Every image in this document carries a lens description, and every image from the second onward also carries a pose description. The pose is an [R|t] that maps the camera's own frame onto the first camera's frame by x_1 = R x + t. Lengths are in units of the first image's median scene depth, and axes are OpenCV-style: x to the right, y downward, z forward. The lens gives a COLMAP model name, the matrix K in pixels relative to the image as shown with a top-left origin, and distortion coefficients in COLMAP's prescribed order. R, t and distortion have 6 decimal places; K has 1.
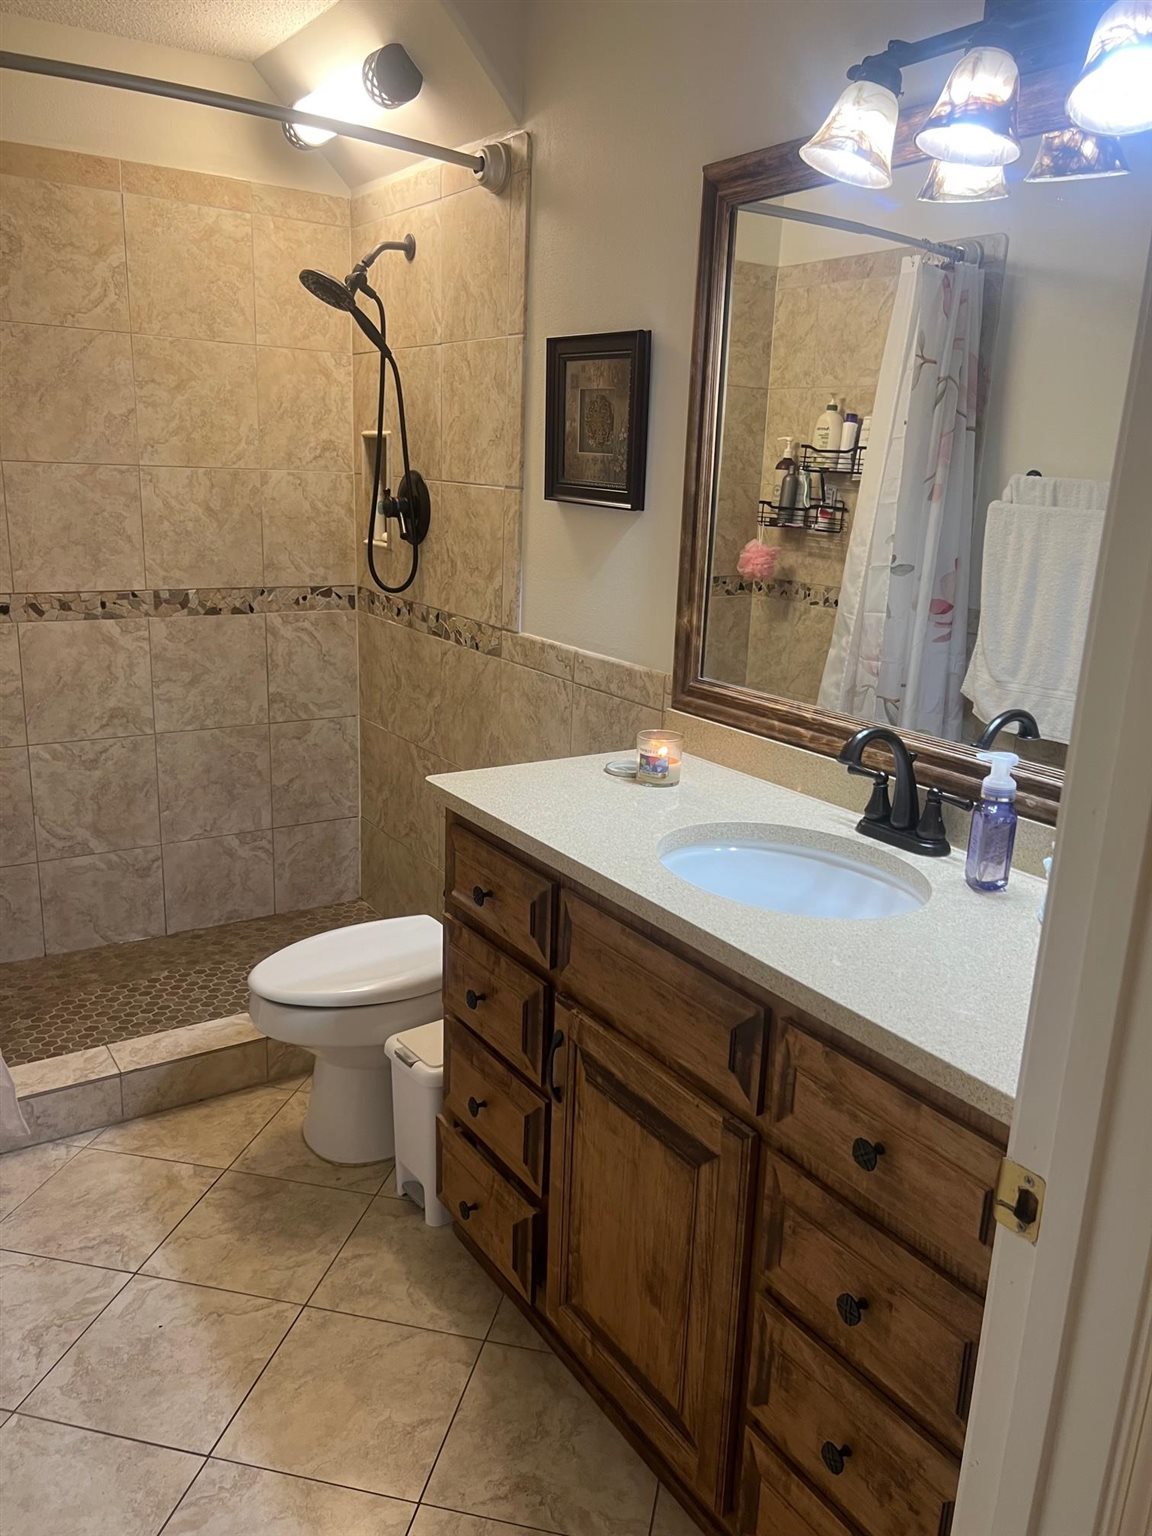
lens RADIAL K [[1159.7, 0, 576.3], [0, 1159.7, 767.9], [0, 0, 1]] dist [0.051880, -0.055634]
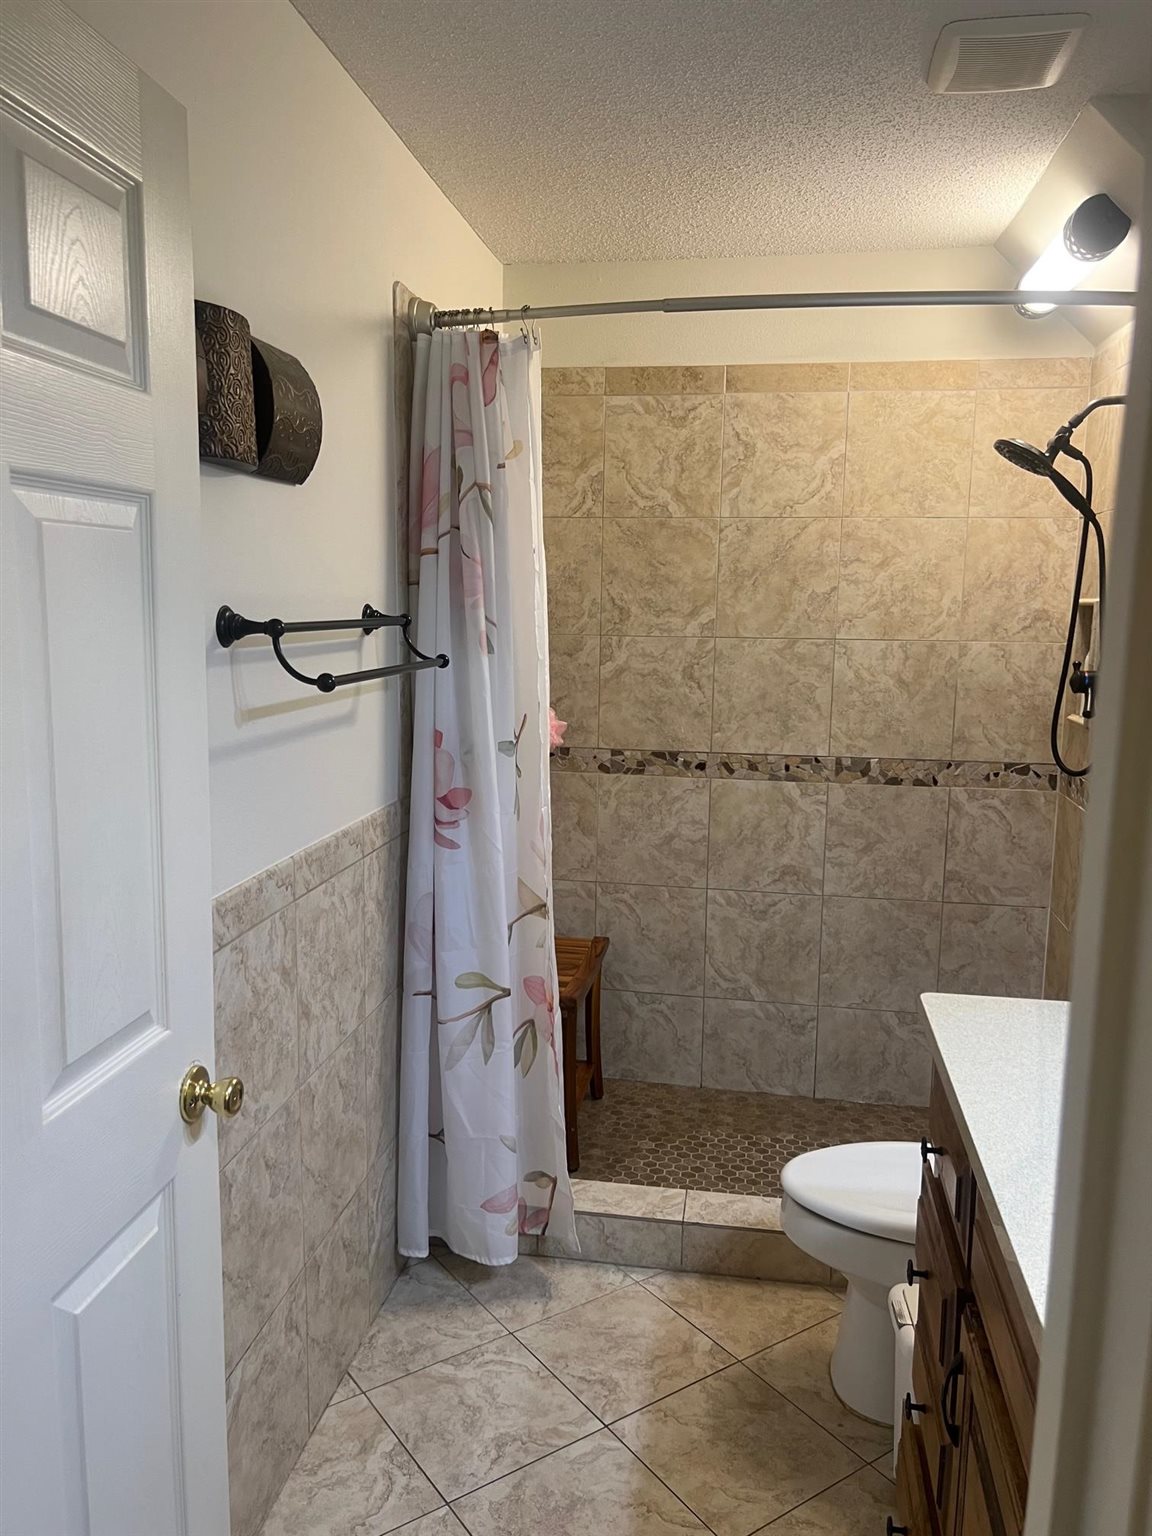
lens RADIAL K [[1159.7, 0, 582.8], [0, 1159.7, 766.5], [0, 0, 1]] dist [0.051880, -0.055634]
pose [[0.731802, 0.071973, -0.677706, 0.174985], [-0.160867, 0.984551, -0.069148, -0.038522], [0.662259, 0.159623, 0.732075, 0.107989]]
